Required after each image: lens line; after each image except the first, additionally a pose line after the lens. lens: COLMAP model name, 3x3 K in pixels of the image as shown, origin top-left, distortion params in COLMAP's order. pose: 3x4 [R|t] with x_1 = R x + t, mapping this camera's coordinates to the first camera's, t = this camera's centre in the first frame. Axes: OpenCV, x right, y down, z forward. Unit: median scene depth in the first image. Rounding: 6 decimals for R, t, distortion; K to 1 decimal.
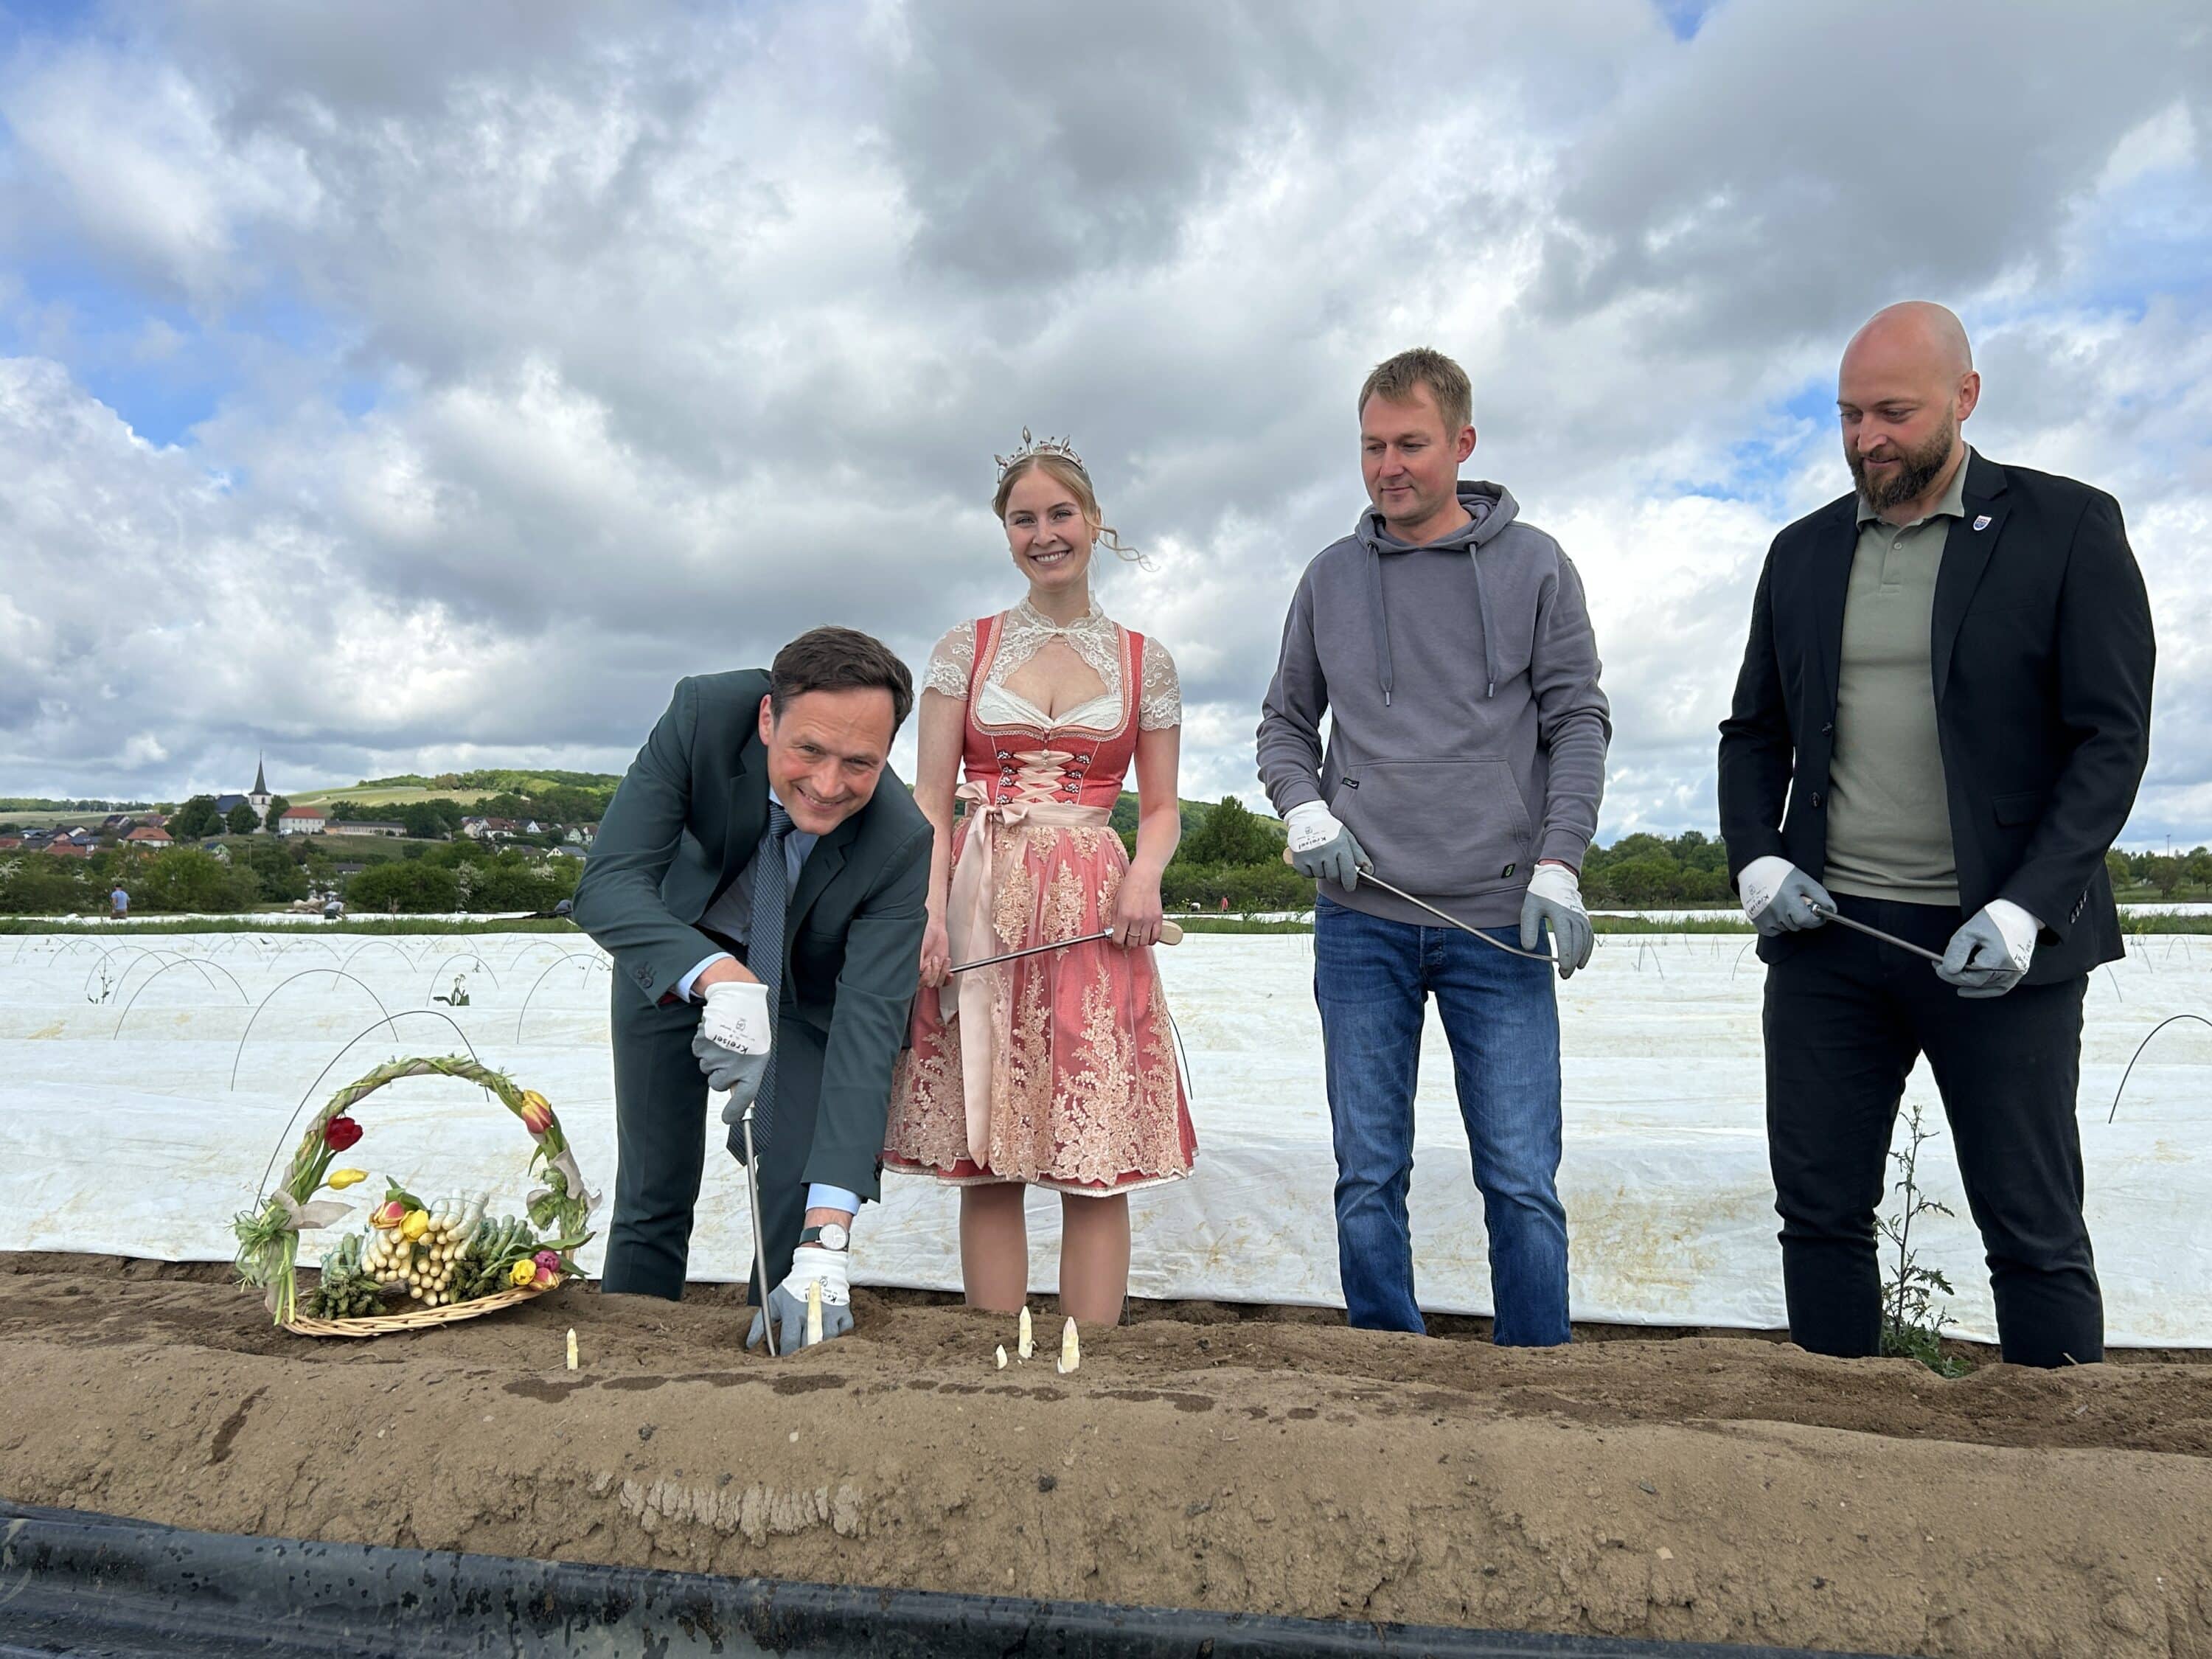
lens RADIAL K [[1892.8, 0, 1106.0], [0, 1892.8, 829.5], [0, 0, 1]] dist [0.005756, -0.016711]
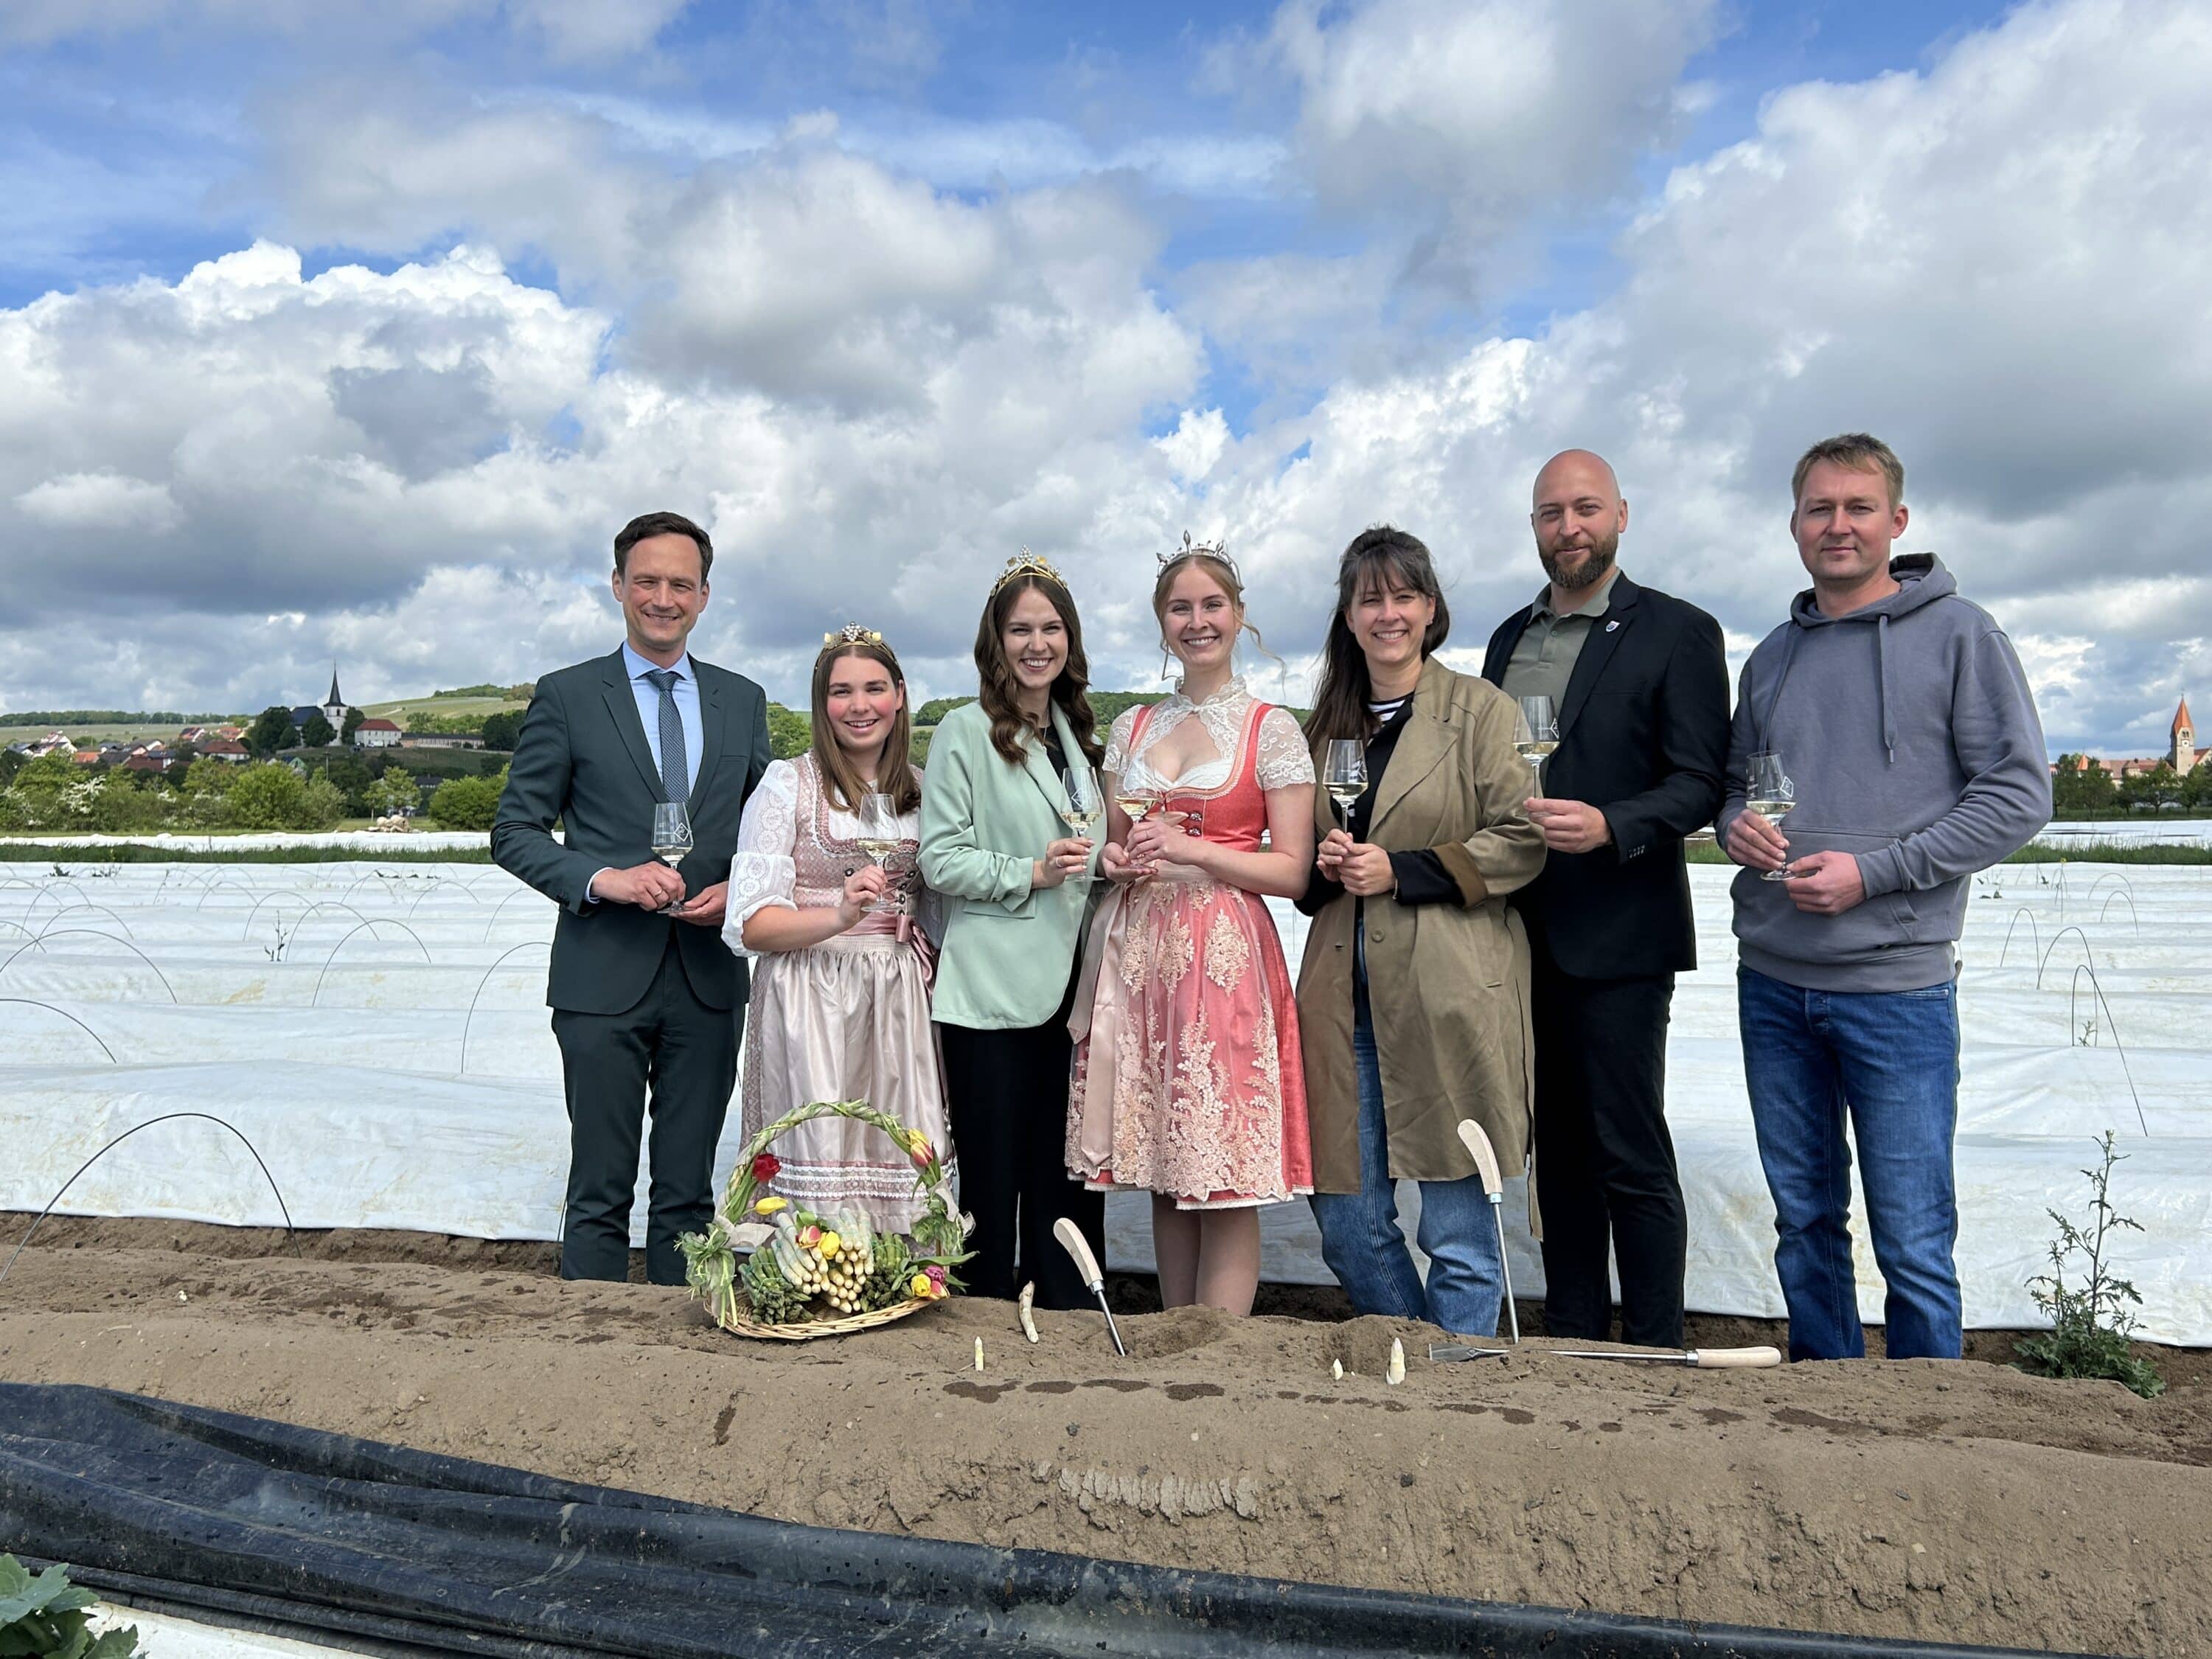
lens RADIAL K [[1948.1, 0, 1106.0], [0, 1948.1, 829.5], [0, 0, 1]] dist [0.006174, -0.030380]
pose [[0.997927, -0.000194, -0.064354, -0.142318], [0.002393, 0.999416, 0.034088, -0.123965], [0.064310, -0.034171, 0.997345, -0.272401]]
